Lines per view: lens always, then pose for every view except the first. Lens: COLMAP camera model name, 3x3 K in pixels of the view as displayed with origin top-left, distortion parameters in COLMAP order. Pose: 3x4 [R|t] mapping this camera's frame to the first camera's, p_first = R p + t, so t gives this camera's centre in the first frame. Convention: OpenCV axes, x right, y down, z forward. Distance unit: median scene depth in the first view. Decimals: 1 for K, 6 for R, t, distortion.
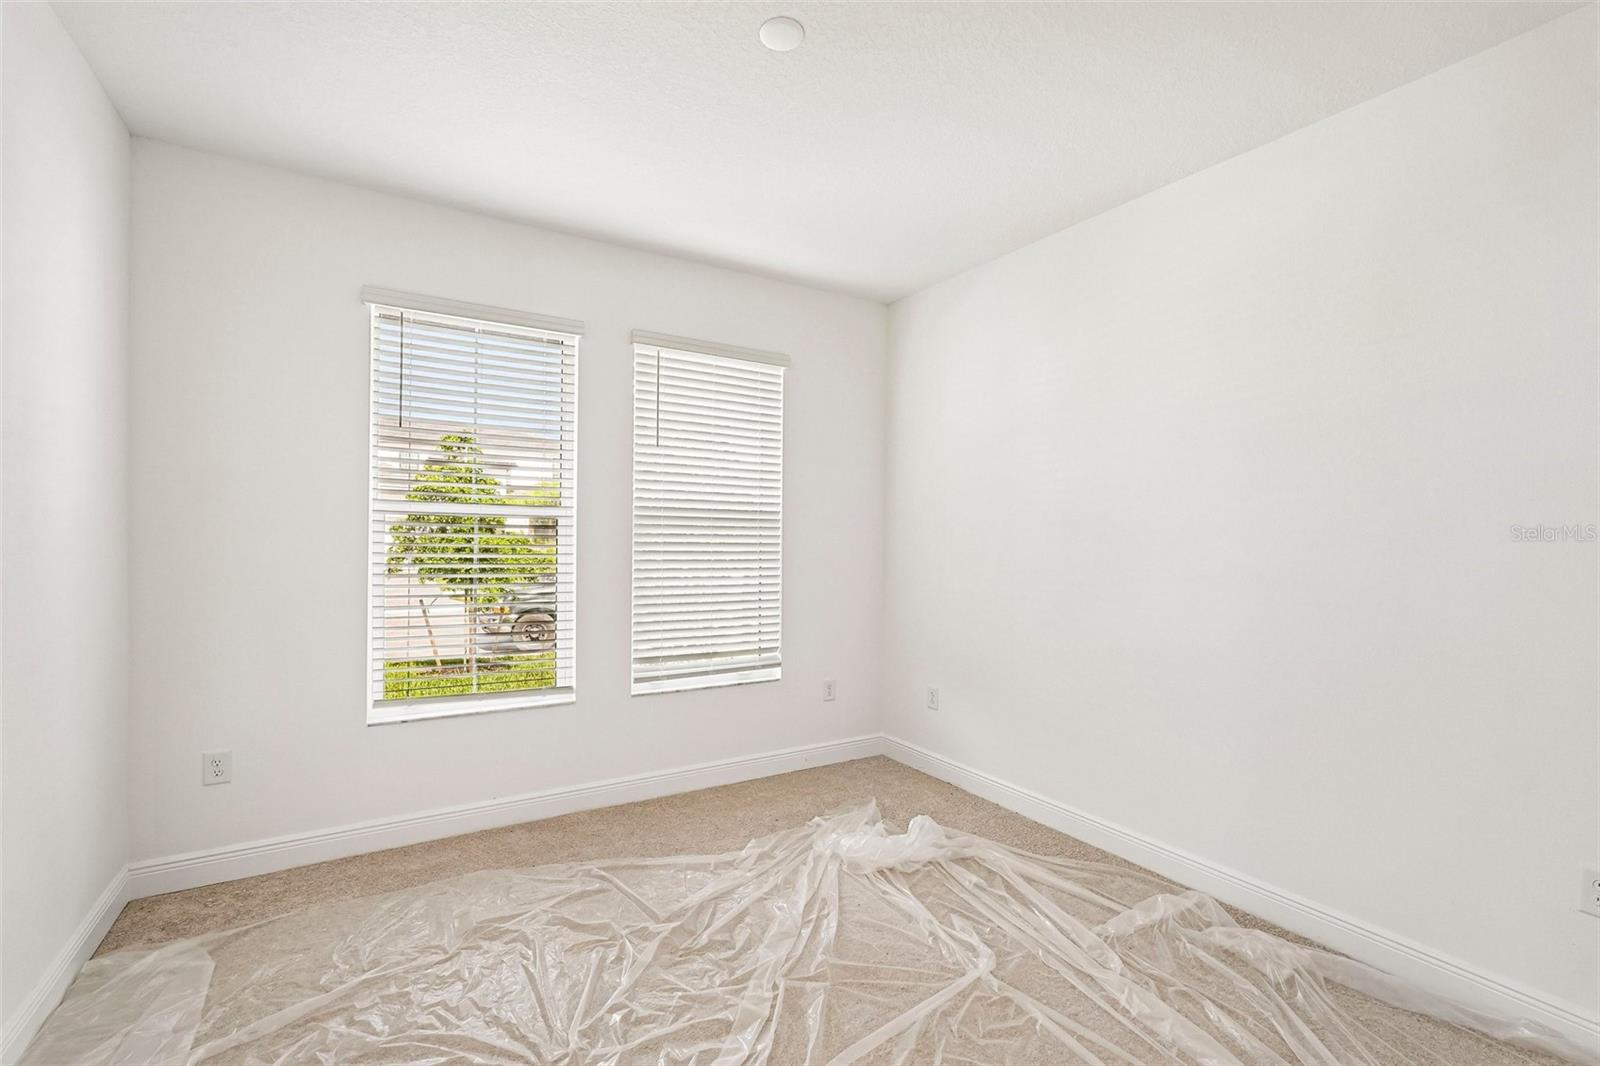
lens RADIAL K [[706.8, 0, 804.1], [0, 706.8, 535.5], [0, 0, 1]] dist [-0.010832, 0.006007]
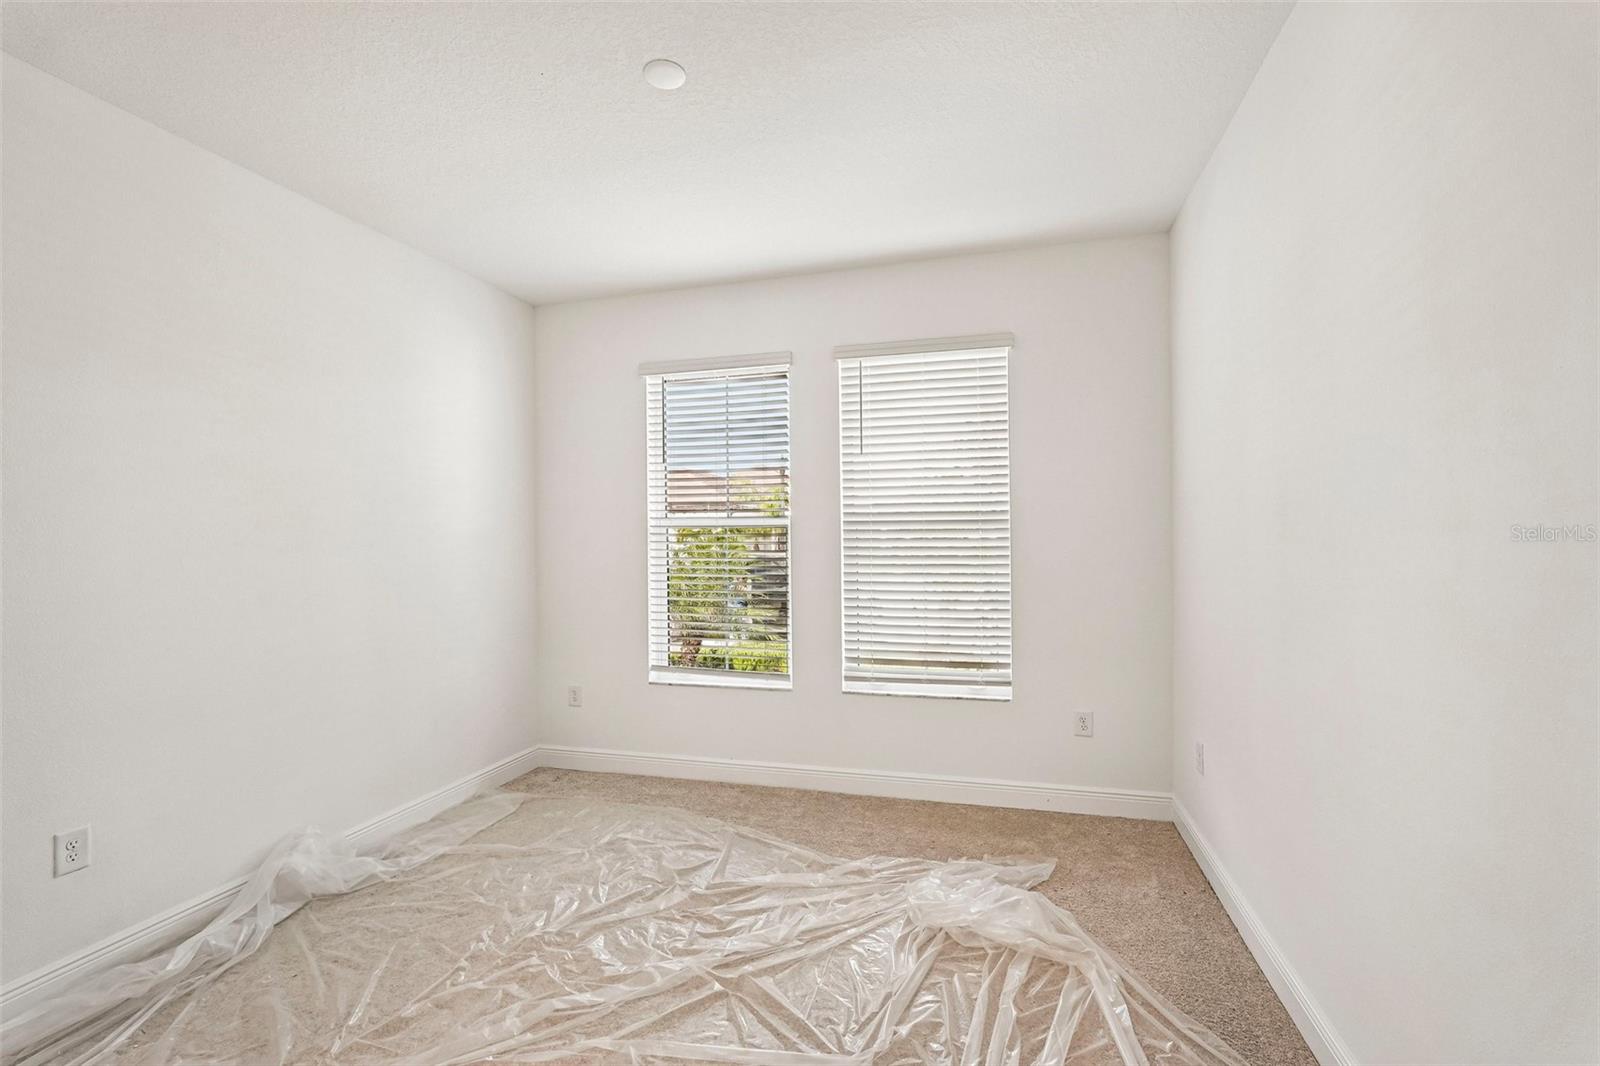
lens RADIAL K [[706.8, 0, 799.5], [0, 706.8, 537.1], [0, 0, 1]] dist [-0.010832, 0.006007]
pose [[0.679037, -0.018011, -0.733883, 0.510465], [0.017692, 0.999810, -0.008167, 0.001936], [0.733891, -0.007438, 0.679227, 0.242557]]
